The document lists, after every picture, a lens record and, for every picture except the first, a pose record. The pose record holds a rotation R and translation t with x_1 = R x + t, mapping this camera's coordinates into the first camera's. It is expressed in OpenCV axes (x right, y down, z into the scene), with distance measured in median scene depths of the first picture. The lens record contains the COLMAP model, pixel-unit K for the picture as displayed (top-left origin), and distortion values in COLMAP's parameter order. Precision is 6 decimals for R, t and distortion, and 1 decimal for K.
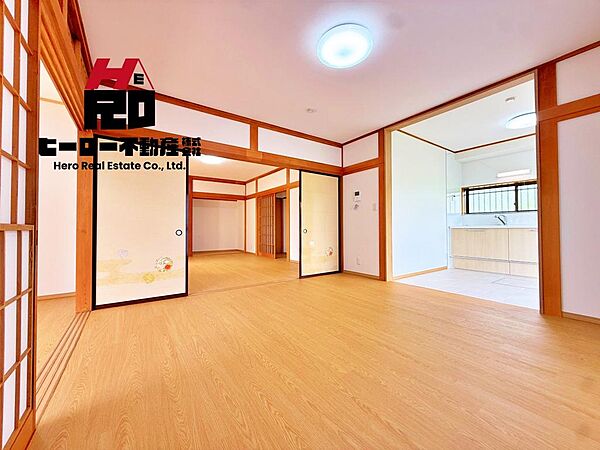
lens RADIAL K [[239.8, 0, 297.6], [0, 239.8, 225.1], [0, 0, 1]] dist [0.000628, -0.000966]
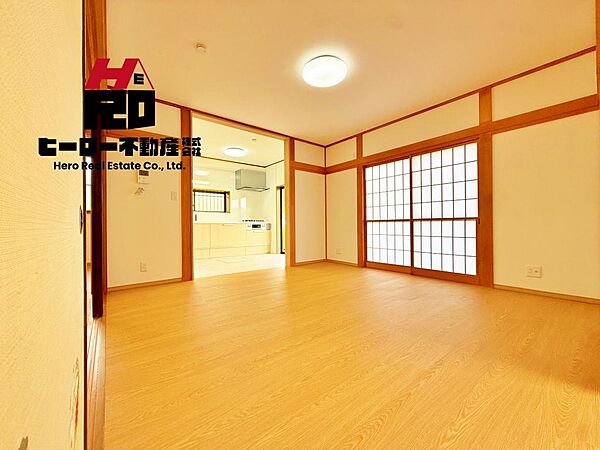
lens RADIAL K [[239.8, 0, 297.8], [0, 239.8, 225.7], [0, 0, 1]] dist [0.000628, -0.000966]
pose [[-0.059721, 0.003225, 0.998210, -0.523085], [-0.006939, 0.999969, -0.003646, 0.027909], [-0.998191, -0.007144, -0.059697, 0.614560]]
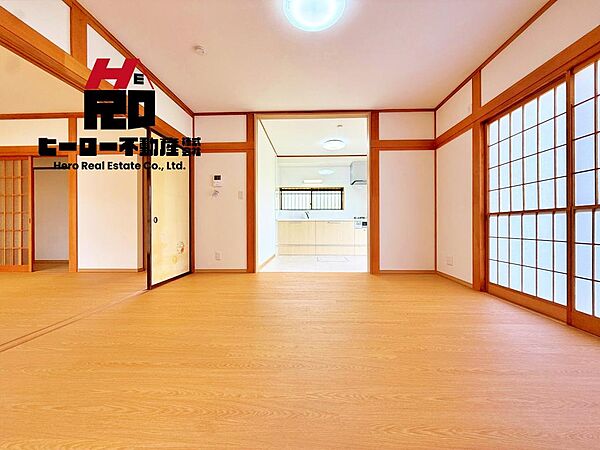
lens RADIAL K [[239.8, 0, 301.6], [0, 239.8, 226.3], [0, 0, 1]] dist [0.000628, -0.000966]
pose [[0.600849, -0.001122, 0.799362, -0.271899], [-0.012169, 0.999870, 0.010550, 0.032082], [-0.799270, -0.016066, 0.600757, 0.254098]]
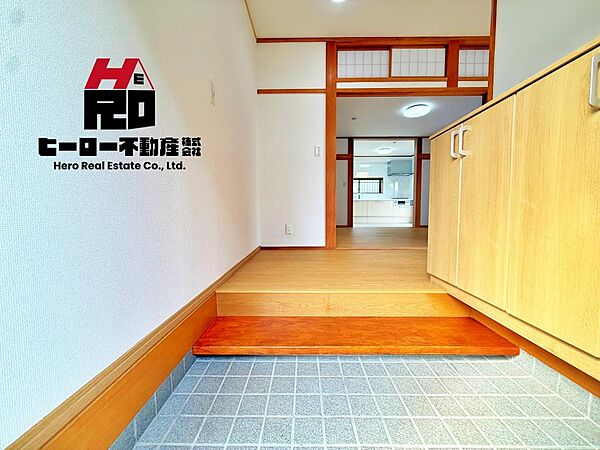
lens RADIAL K [[239.8, 0, 302.7], [0, 239.8, 224.3], [0, 0, 1]] dist [0.000628, -0.000966]
pose [[0.575596, -0.042854, 0.816610, -1.187943], [-0.012613, 0.998042, 0.061266, 0.103088], [-0.817637, -0.045564, 0.573929, 0.271464]]
